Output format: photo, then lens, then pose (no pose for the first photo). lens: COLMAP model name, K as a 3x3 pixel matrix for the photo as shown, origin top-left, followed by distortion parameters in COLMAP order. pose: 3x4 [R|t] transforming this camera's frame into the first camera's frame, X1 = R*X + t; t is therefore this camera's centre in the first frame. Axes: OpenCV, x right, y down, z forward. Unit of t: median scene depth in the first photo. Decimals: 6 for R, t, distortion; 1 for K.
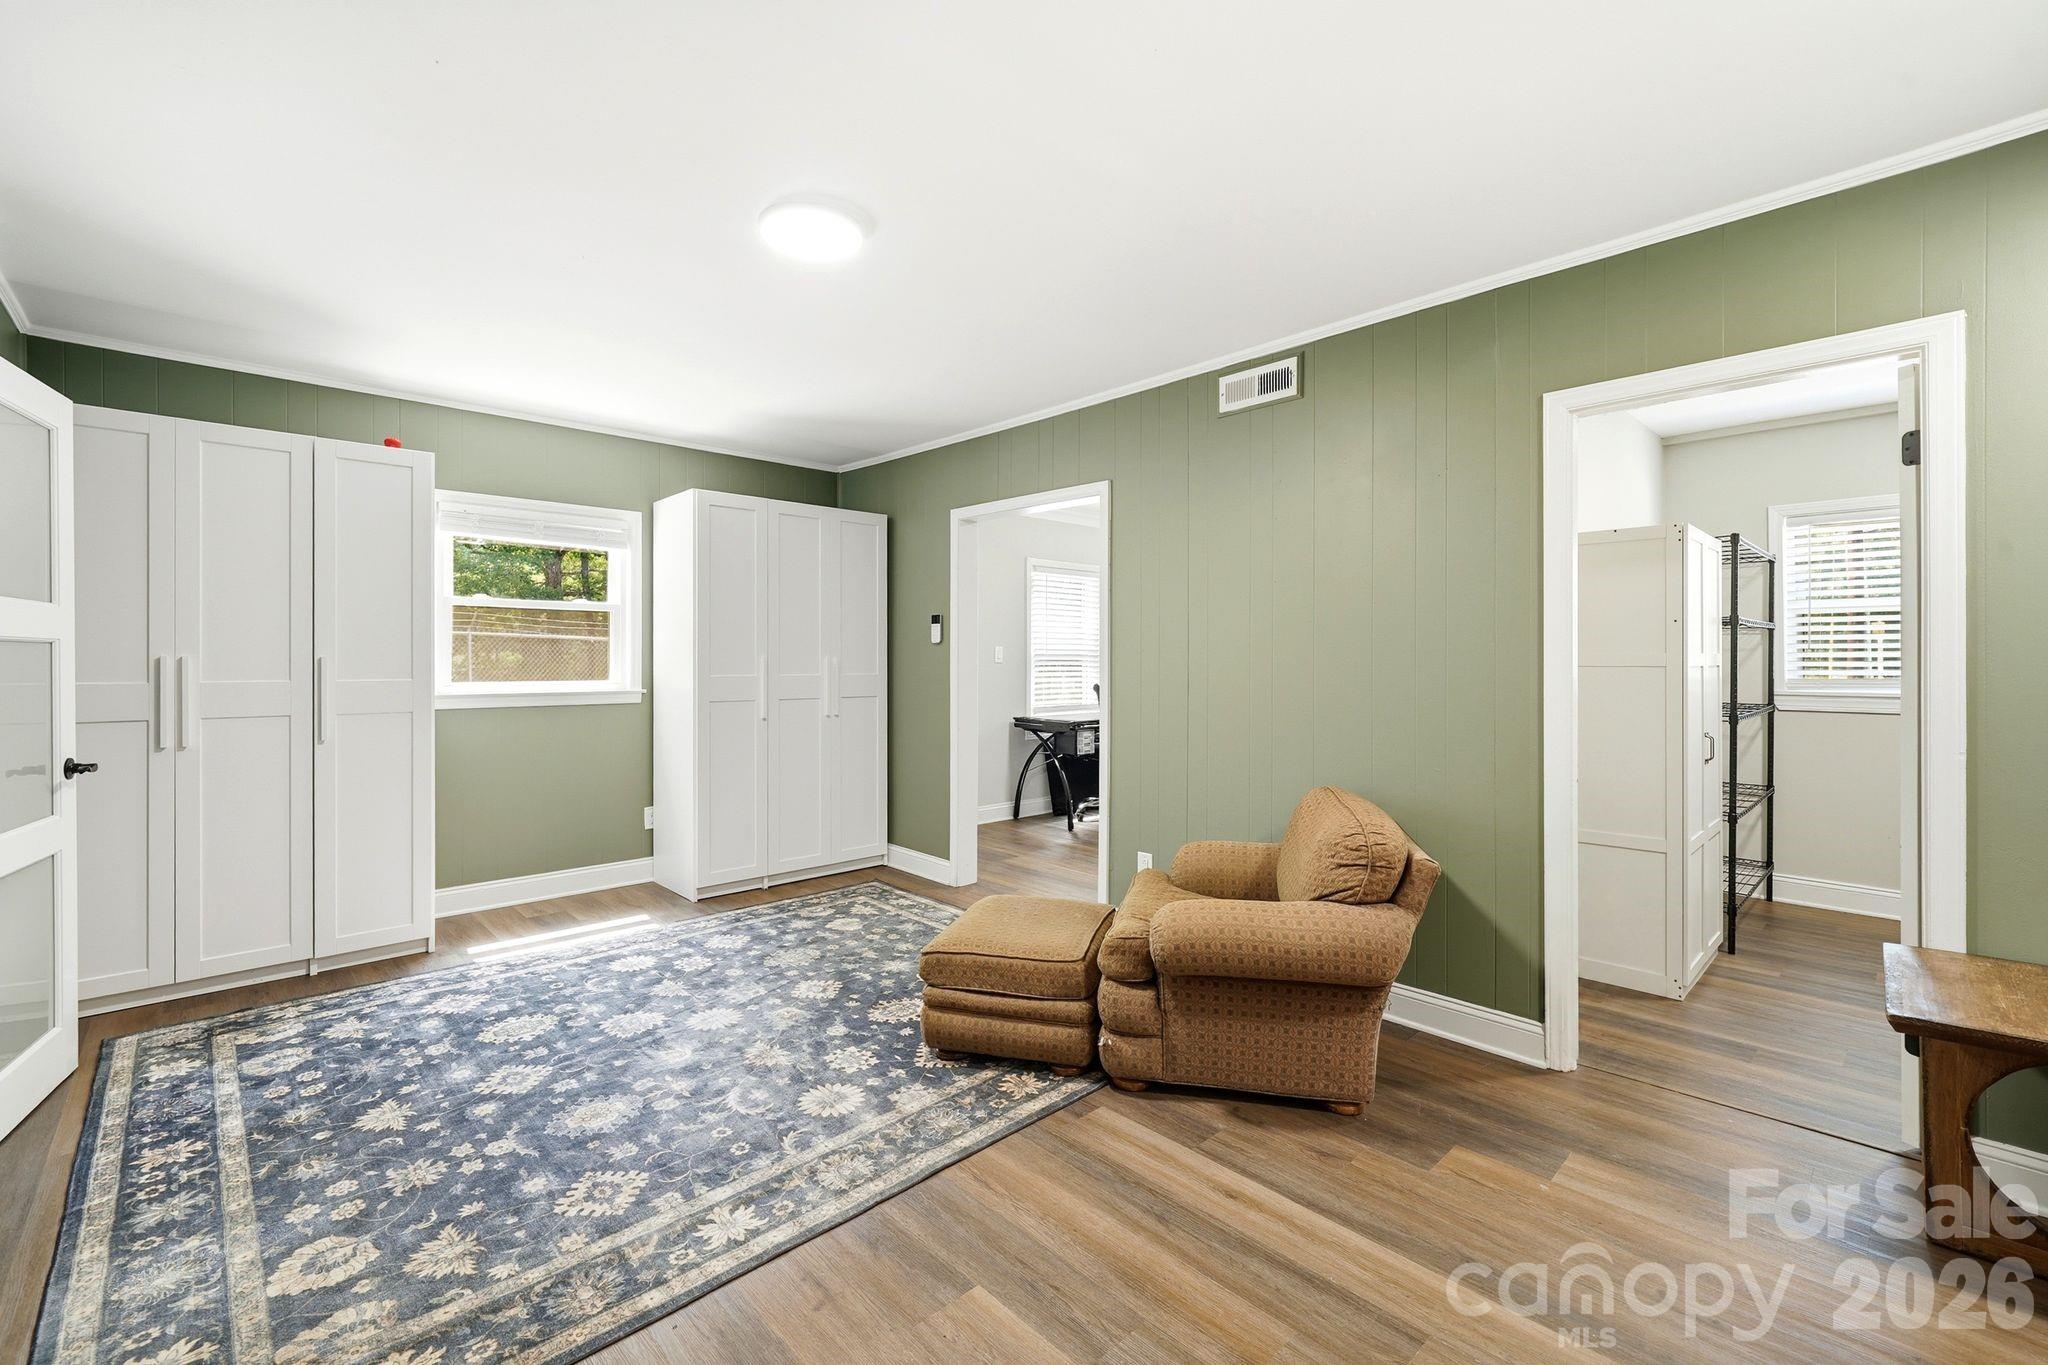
lens RADIAL K [[856.0, 0, 1019.0], [0, 856.0, 668.4], [0, 0, 1]] dist [0.000426, 0.001124]
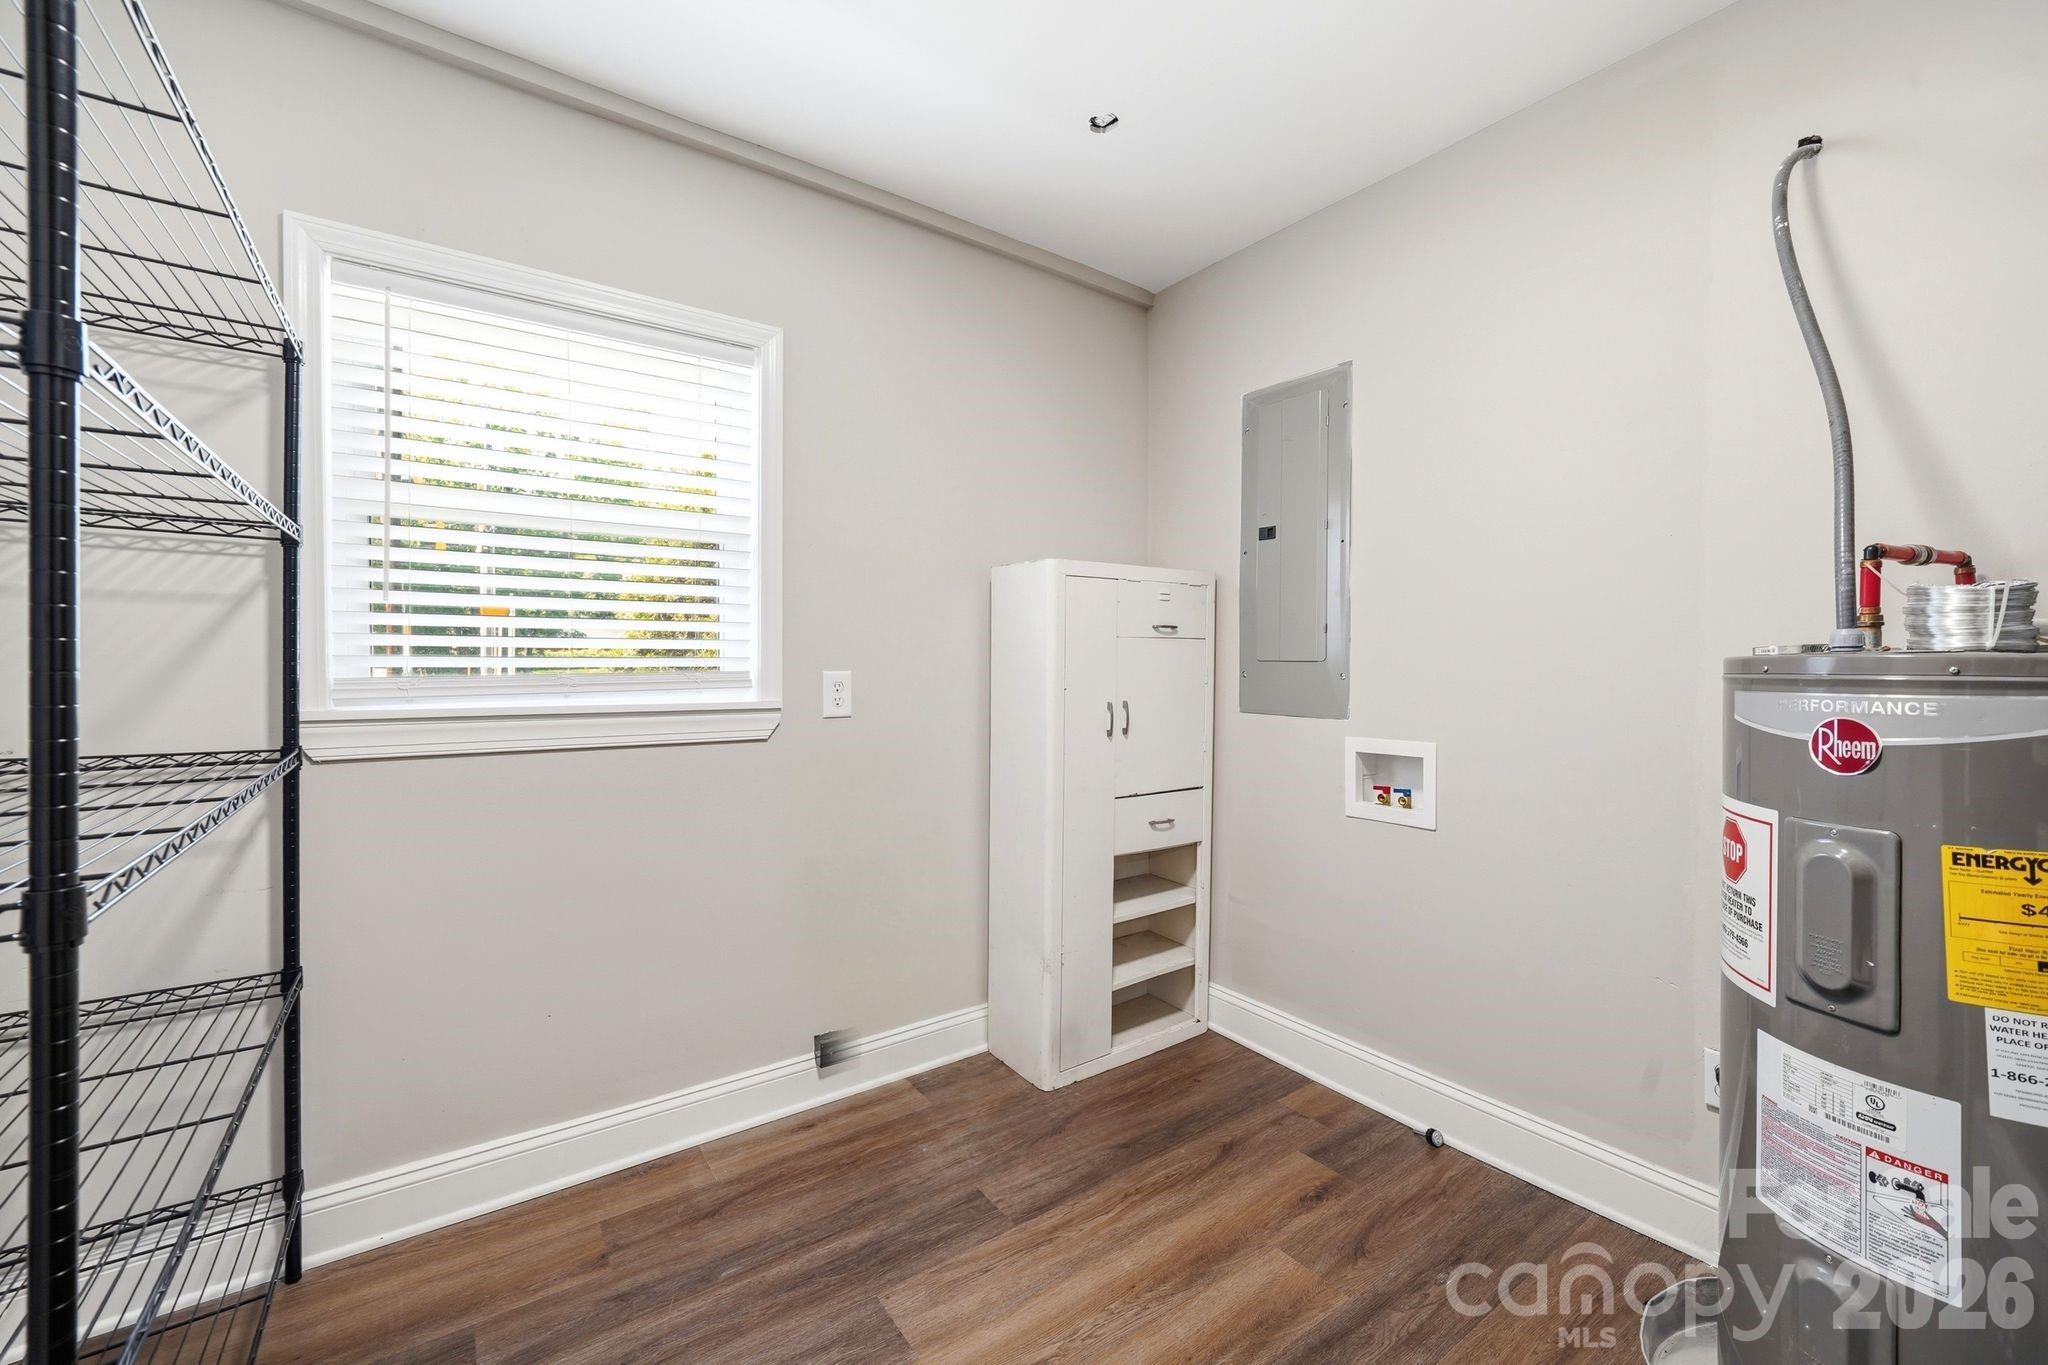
lens RADIAL K [[817.1, 0, 1022.6], [0, 817.1, 667.5], [0, 0, 1]] dist [-0.010252, 0.001844]
pose [[0.136032, -0.005074, 0.990691, 0.580091], [0.001464, 0.999987, 0.004921, 0.006199], [-0.990703, 0.000781, 0.136038, 0.647224]]
